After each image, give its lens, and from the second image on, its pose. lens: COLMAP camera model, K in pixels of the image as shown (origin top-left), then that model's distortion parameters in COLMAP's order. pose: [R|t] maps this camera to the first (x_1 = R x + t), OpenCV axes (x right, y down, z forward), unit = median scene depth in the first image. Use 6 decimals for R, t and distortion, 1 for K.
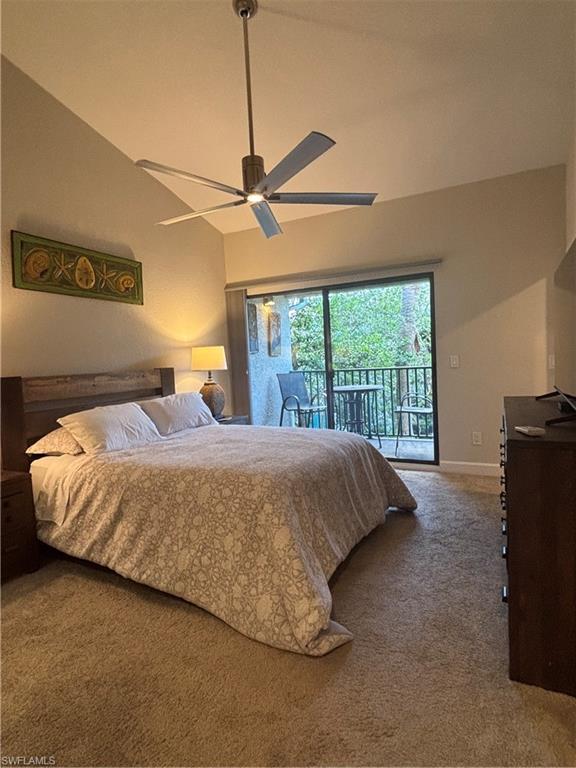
lens RADIAL K [[425.9, 0, 287.5], [0, 425.9, 382.2], [0, 0, 1]] dist [-0.003098, -0.001149]
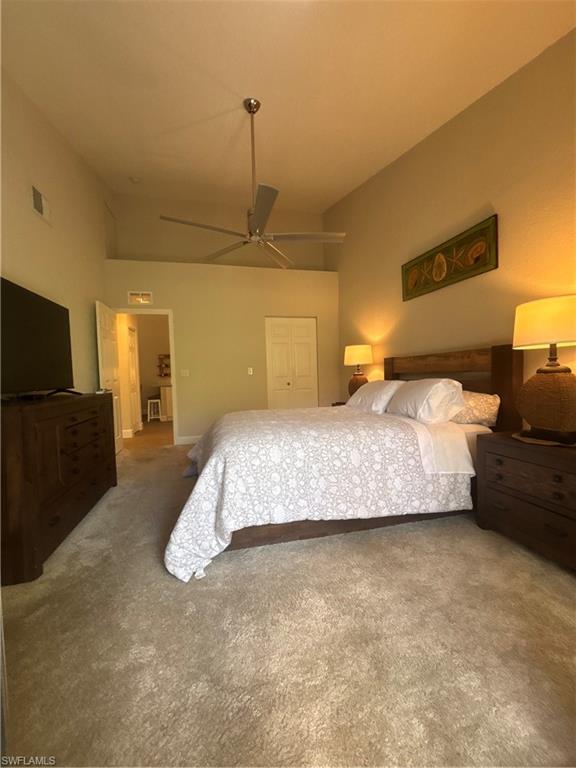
lens RADIAL K [[312.9, 0, 287.6], [0, 312.9, 385.2], [0, 0, 1]] dist [0.000534, 0.000004]
pose [[-0.745411, 0.098663, -0.659263, 0.421933], [0.033726, 0.993301, 0.110520, -0.043753], [0.665751, 0.060148, -0.743745, 1.349970]]
